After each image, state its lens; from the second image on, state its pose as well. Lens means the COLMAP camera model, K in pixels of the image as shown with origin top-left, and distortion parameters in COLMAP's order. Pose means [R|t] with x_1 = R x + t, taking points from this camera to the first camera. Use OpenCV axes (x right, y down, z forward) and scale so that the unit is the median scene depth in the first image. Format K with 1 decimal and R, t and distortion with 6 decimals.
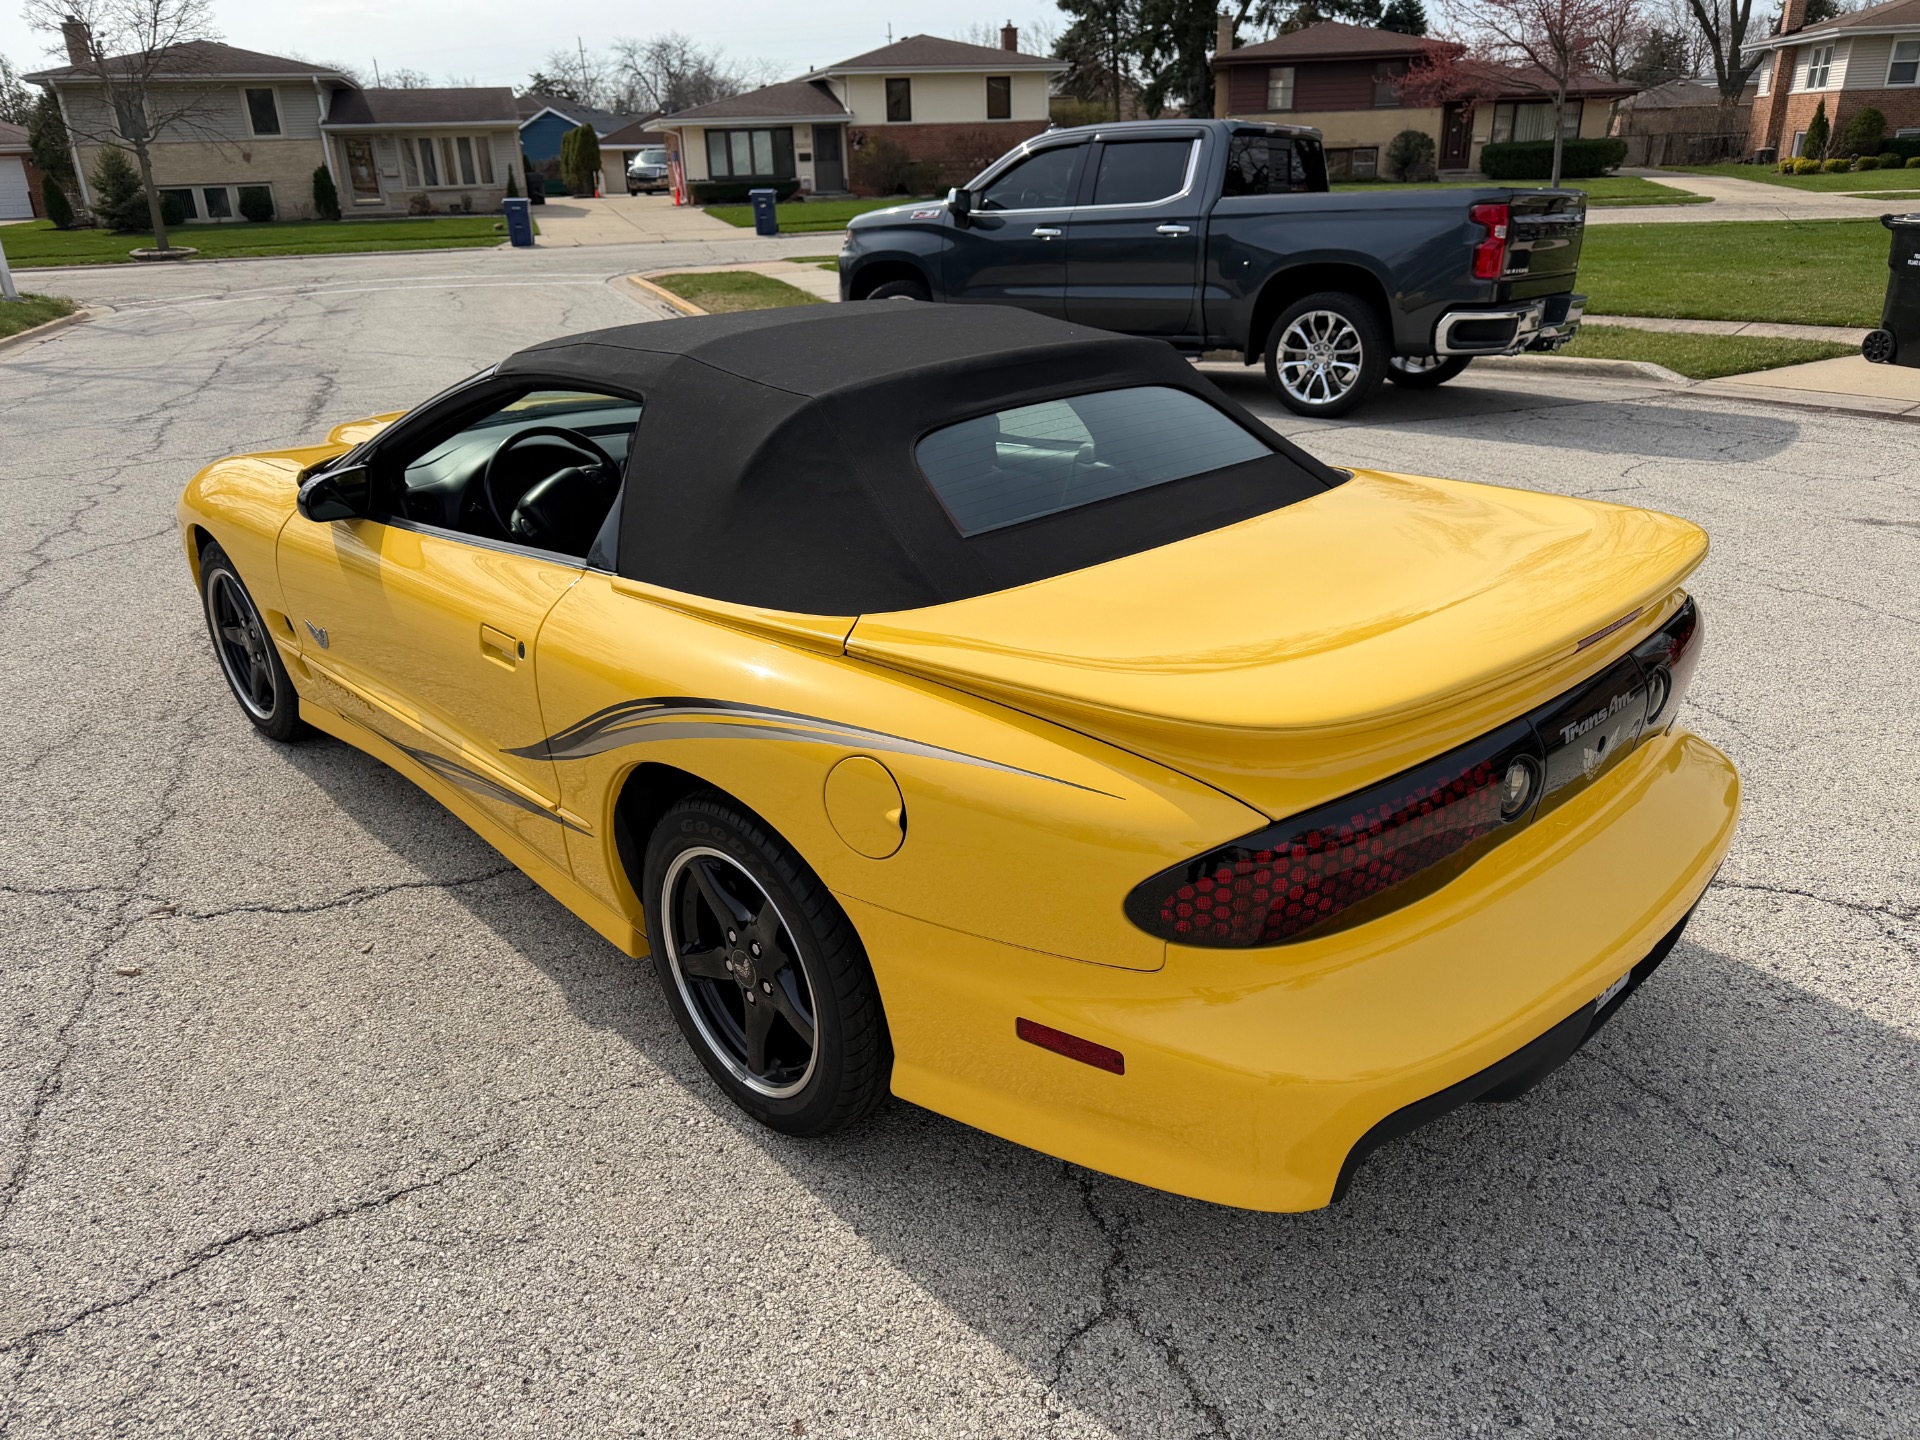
lens RADIAL K [[1380.8, 0, 970.3], [0, 1380.8, 729.7], [0, 0, 1]] dist [-0.000750, -0.010014]
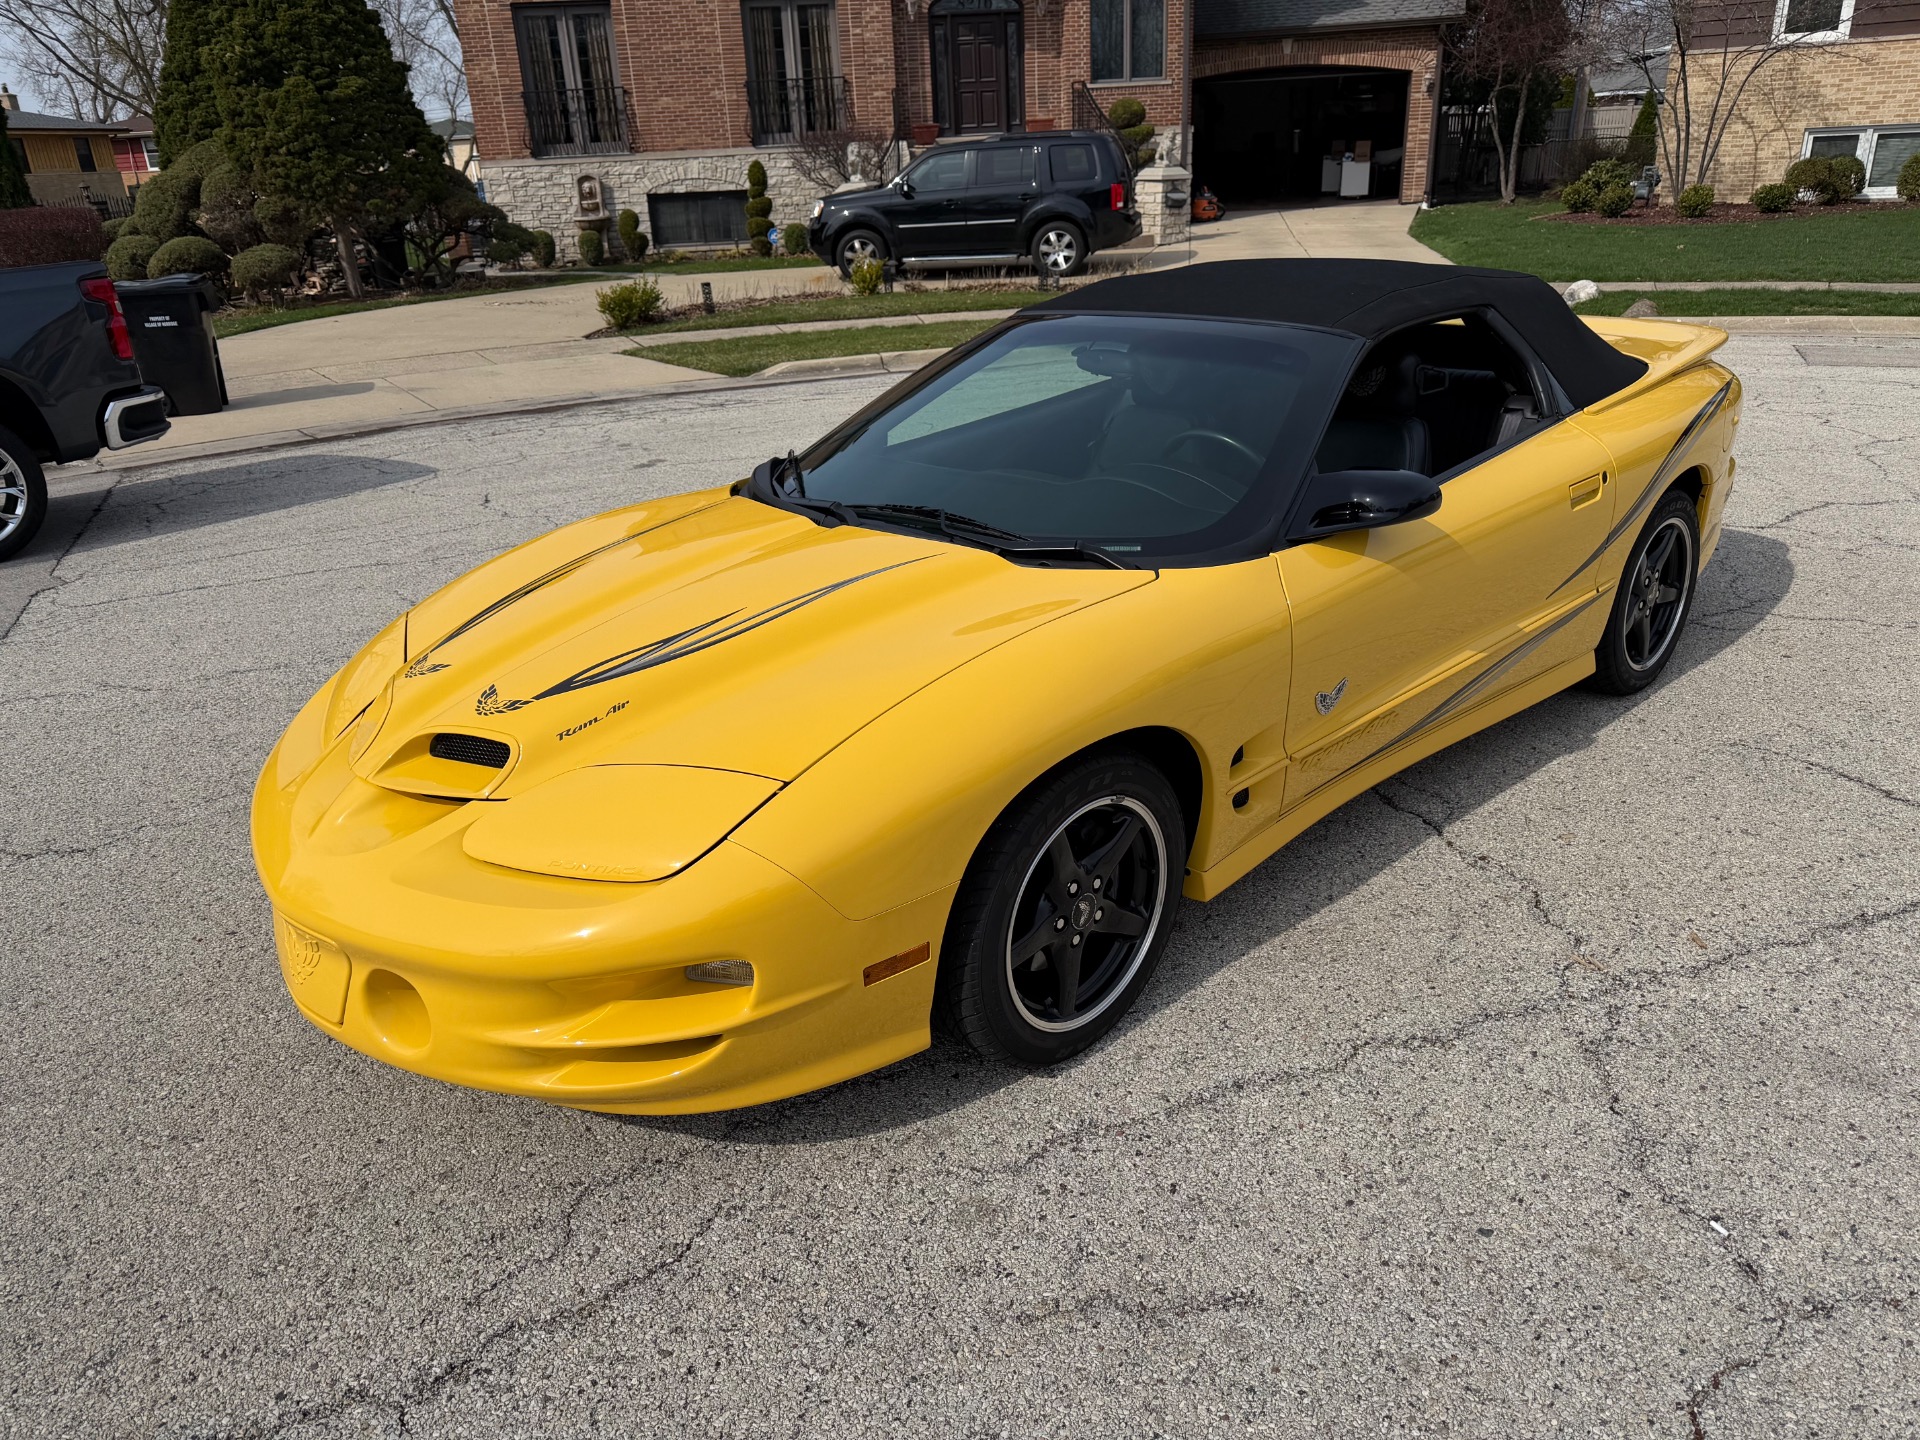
lens RADIAL K [[1356.9, 0, 962.3], [0, 1356.9, 721.5], [0, 0, 1]] dist [0.021301, -0.021555]
pose [[0.003199, -0.350704, 0.936481, -0.498514], [0.426922, 0.847331, 0.315860, -0.162888], [-0.904283, 0.398794, 0.152434, 0.434448]]
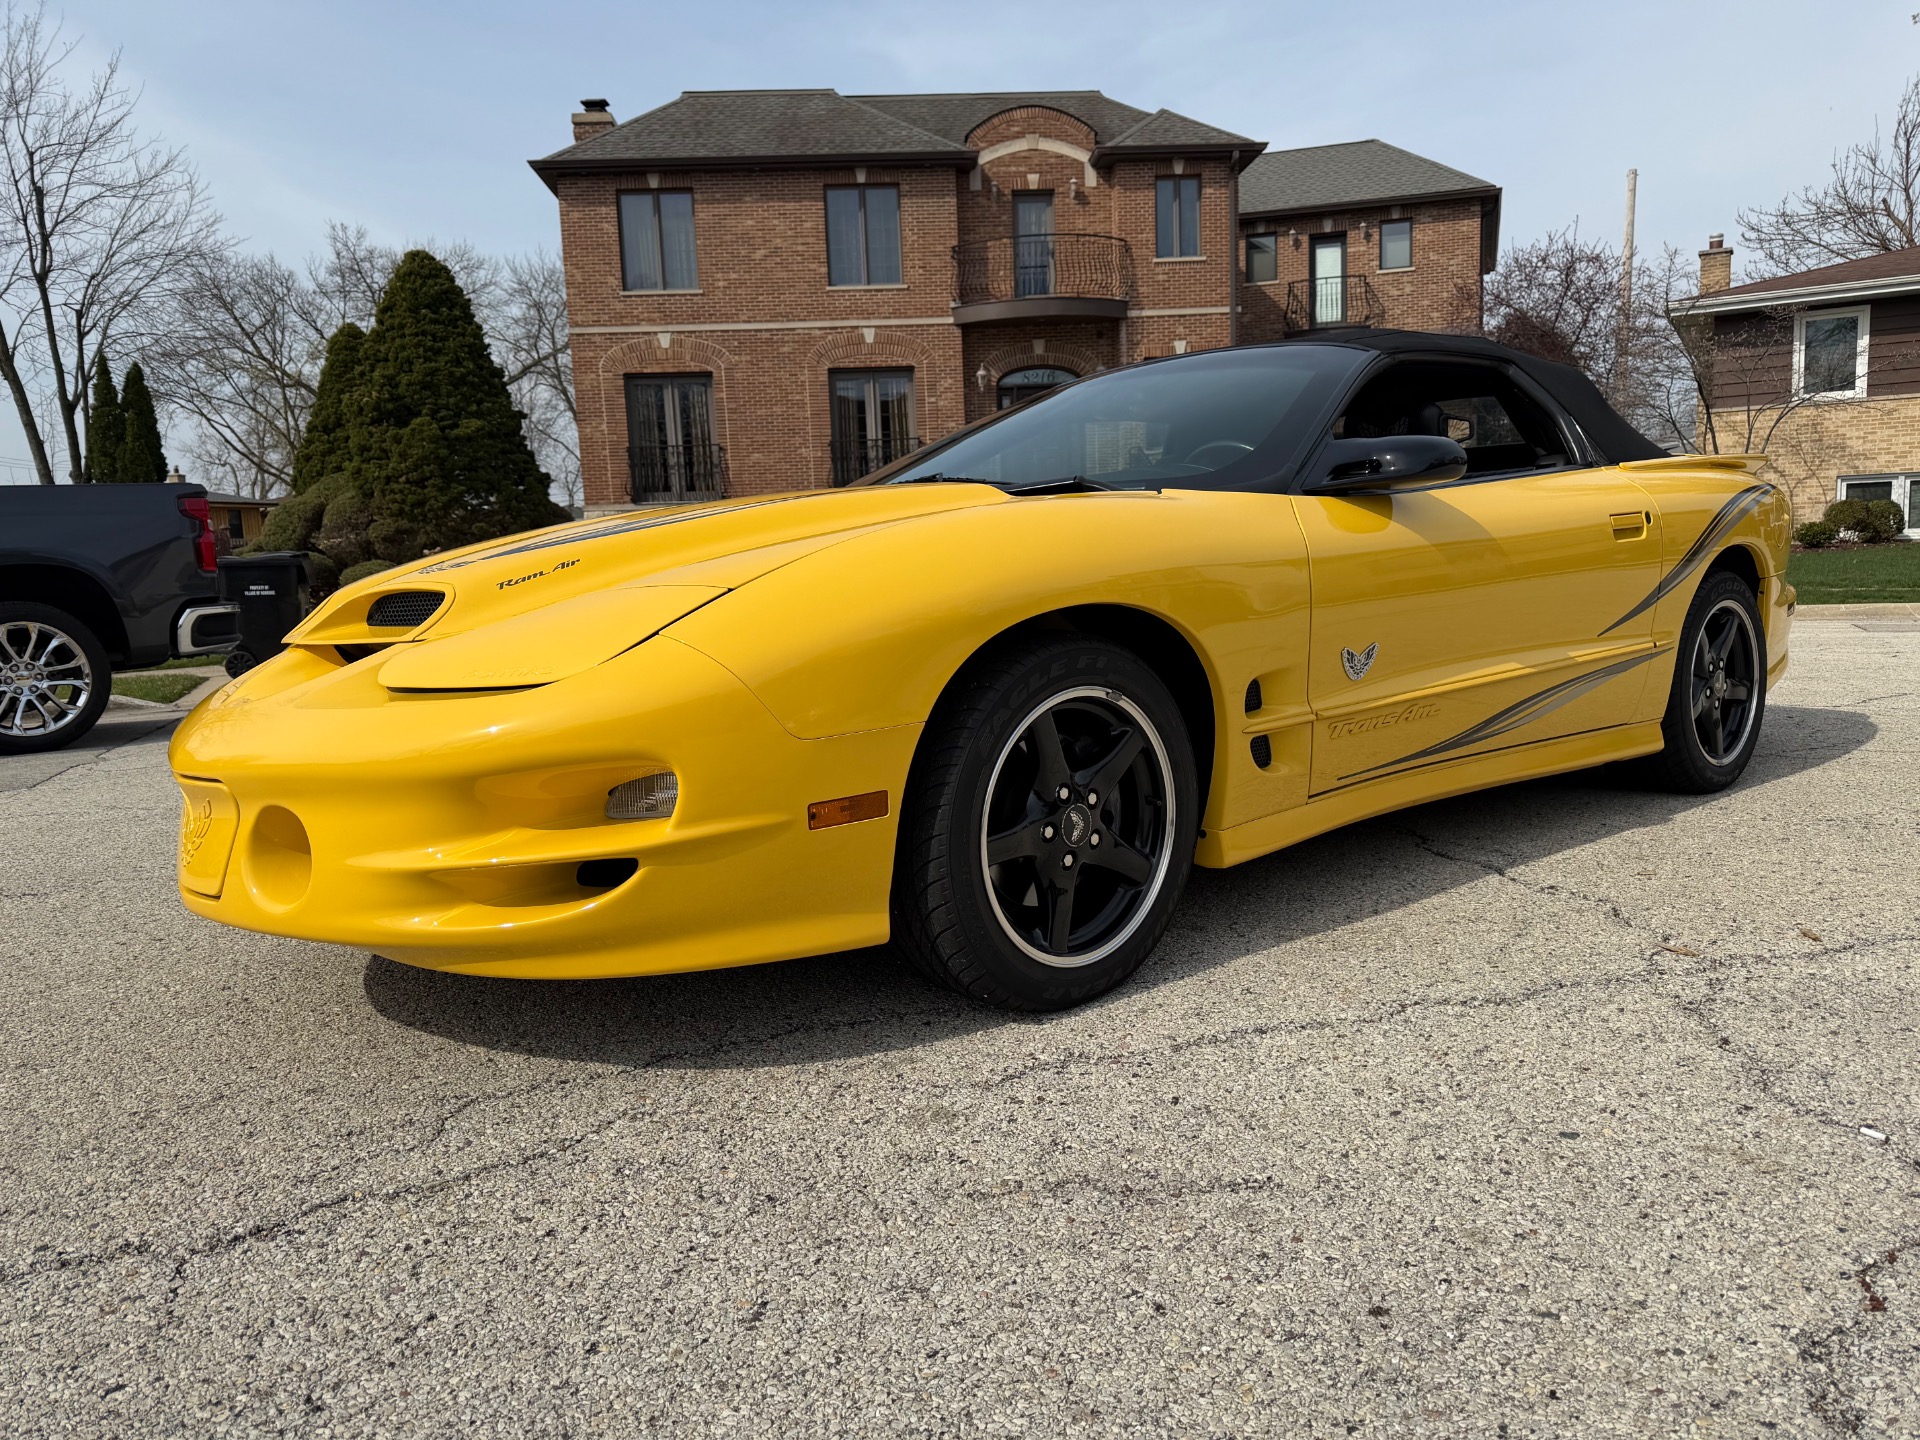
lens RADIAL K [[1356.9, 0, 962.3], [0, 1356.9, 721.5], [0, 0, 1]] dist [0.021301, -0.021555]
pose [[0.055347, -0.090712, 0.994338, -0.493117], [0.419455, 0.905838, 0.059291, -0.069903], [-0.906087, 0.413799, 0.088185, 0.459705]]
